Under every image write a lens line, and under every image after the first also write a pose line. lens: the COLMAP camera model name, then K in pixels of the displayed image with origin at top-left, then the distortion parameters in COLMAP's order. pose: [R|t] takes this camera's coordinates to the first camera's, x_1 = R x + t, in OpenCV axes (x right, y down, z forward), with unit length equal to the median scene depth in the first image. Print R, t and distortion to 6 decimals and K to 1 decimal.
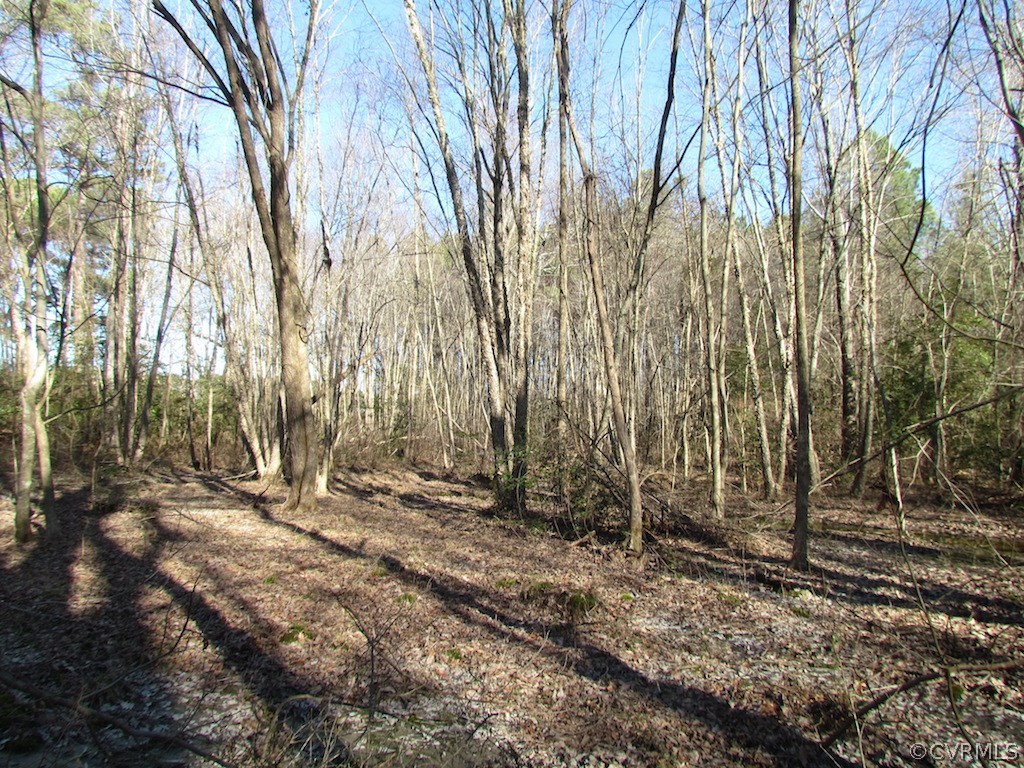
lens RADIAL K [[722.4, 0, 512.1], [0, 722.4, 385.4], [0, 0, 1]] dist [-0.041040, -0.002395]
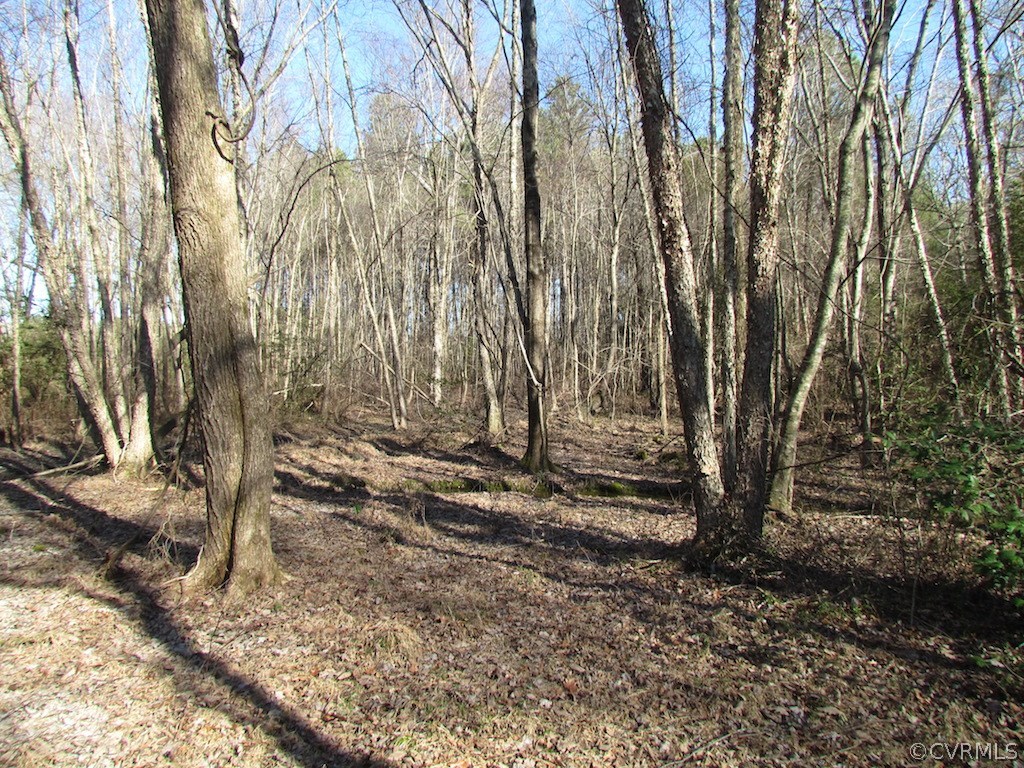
lens RADIAL K [[722.4, 0, 511.9], [0, 722.4, 383.2], [0, 0, 1]] dist [-0.041040, -0.002395]
pose [[0.981496, -0.023616, 0.190018, -0.152566], [0.008256, 0.996662, 0.081226, 0.021619], [-0.191302, -0.078154, 0.978415, 0.411905]]
